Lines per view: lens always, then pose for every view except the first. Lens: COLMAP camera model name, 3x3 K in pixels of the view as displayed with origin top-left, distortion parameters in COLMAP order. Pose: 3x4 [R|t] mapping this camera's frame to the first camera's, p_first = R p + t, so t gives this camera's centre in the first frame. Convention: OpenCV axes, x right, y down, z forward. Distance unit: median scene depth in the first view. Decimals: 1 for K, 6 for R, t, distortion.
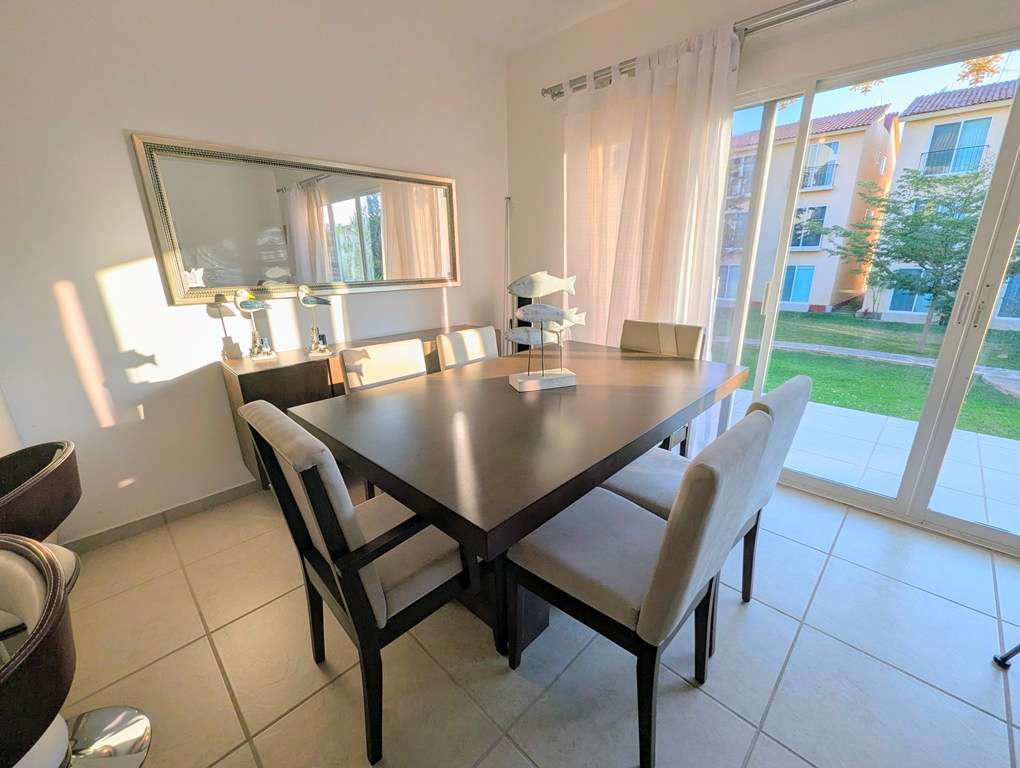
lens RADIAL K [[420.3, 0, 510.9], [0, 420.3, 387.1], [0, 0, 1]] dist [-0.003396, 0.000072]
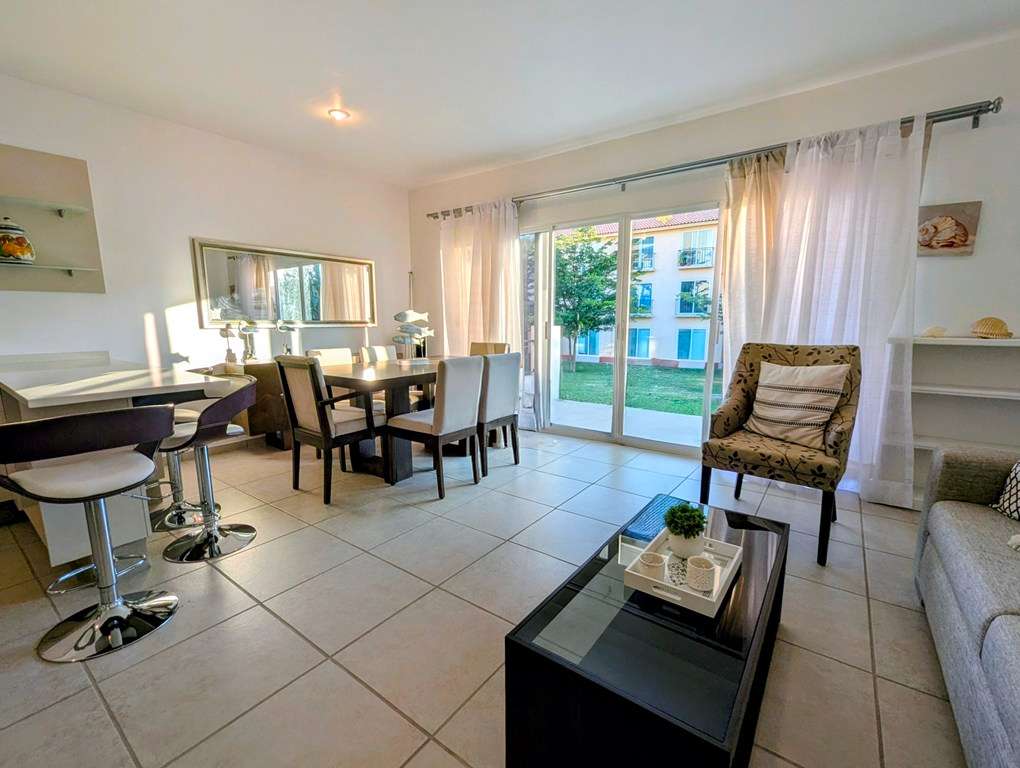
lens RADIAL K [[443.6, 0, 512.1], [0, 443.6, 385.1], [0, 0, 1]] dist [0.002987, 0.000125]
pose [[0.989024, -0.009584, 0.147446, 0.173334], [0.032391, 0.987685, -0.153069, 0.323755], [-0.144164, 0.156165, 0.977154, -0.855088]]
